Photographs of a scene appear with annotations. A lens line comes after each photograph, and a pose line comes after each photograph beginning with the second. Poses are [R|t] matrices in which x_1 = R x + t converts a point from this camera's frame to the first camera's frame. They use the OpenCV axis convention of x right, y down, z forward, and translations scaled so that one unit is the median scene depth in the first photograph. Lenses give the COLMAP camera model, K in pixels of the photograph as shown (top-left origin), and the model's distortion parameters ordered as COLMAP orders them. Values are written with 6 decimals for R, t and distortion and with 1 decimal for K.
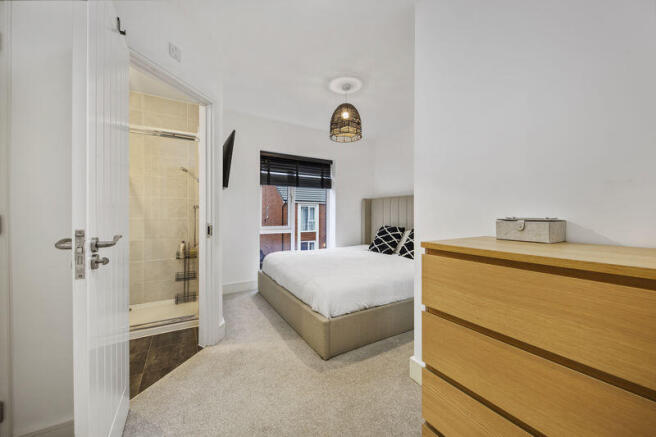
lens RADIAL K [[242.6, 0, 327.6], [0, 242.6, 213.6], [0, 0, 1]] dist [0.000378, 0.000015]
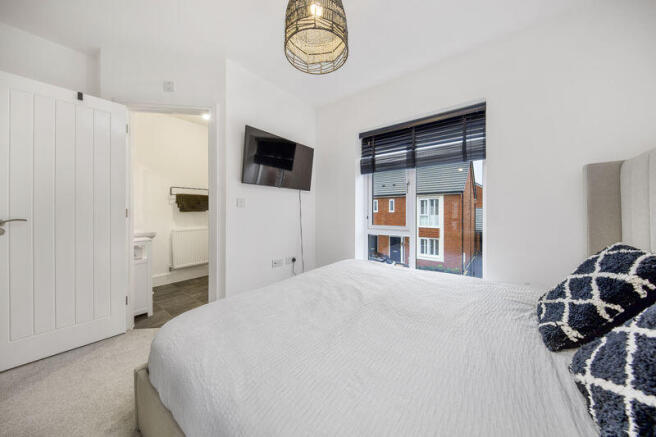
lens RADIAL K [[220.9, 0, 338.7], [0, 220.9, 213.4], [0, 0, 1]] dist [0.000458, -0.000007]
pose [[0.377063, 0.002846, -0.926183, 0.352882], [-0.002533, 0.999995, 0.002042, 0.012039], [0.926184, 0.001576, 0.377069, 0.583012]]
